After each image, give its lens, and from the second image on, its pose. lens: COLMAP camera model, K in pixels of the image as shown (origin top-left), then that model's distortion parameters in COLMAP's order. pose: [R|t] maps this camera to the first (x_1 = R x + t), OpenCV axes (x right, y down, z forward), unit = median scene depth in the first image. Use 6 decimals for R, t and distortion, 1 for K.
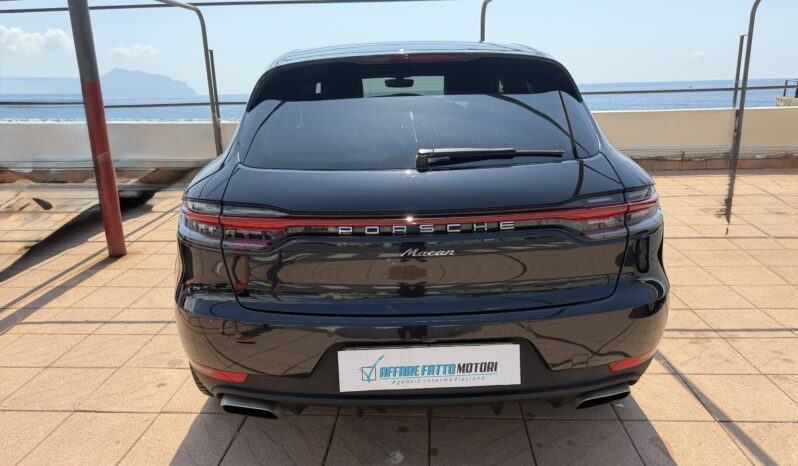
lens RADIAL K [[570.8, 0, 394.8], [0, 570.8, 228.1], [0, 0, 1]] dist [0.021116, -0.007465]
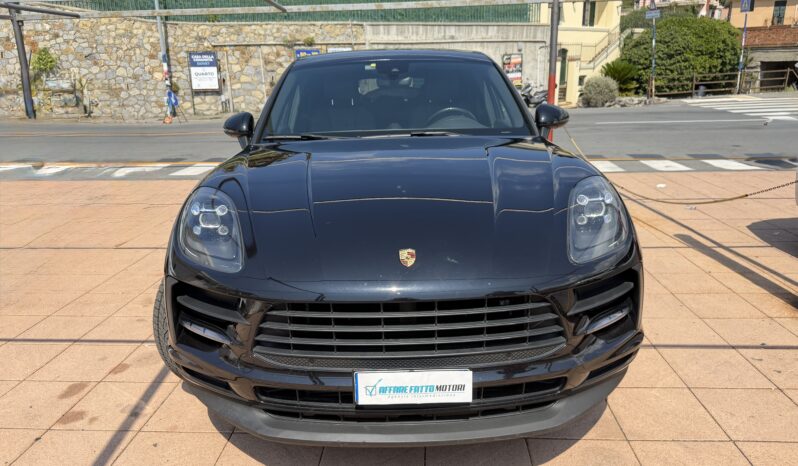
lens RADIAL K [[570.8, 0, 394.8], [0, 570.8, 228.1], [0, 0, 1]] dist [0.021116, -0.007465]
pose [[-0.998865, 0.045891, 0.012750, 0.029314], [0.046219, 0.869263, 0.492185, -1.068754], [0.011503, 0.492215, -0.870397, 4.057651]]
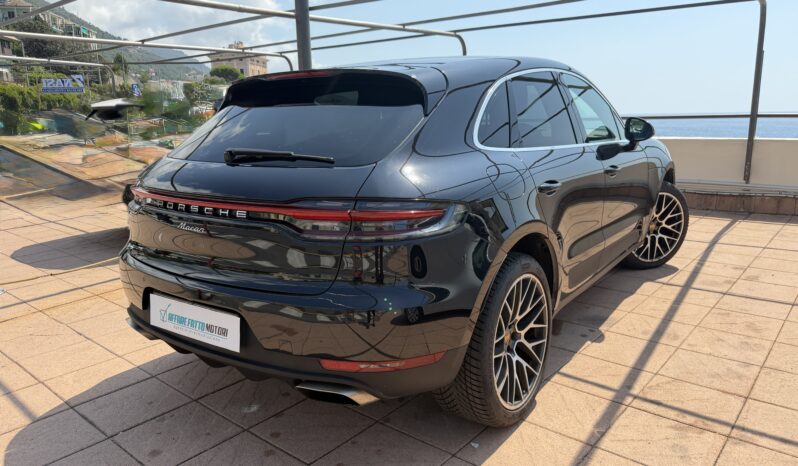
lens RADIAL K [[580.3, 0, 399.0], [0, 580.3, 233.0], [0, 0, 1]] dist [0.000485, -0.006870]
pose [[0.814589, 0.135932, -0.563886, 1.021603], [-0.153167, 0.988055, 0.016919, -0.032562], [0.559451, 0.072586, 0.825679, 0.180608]]
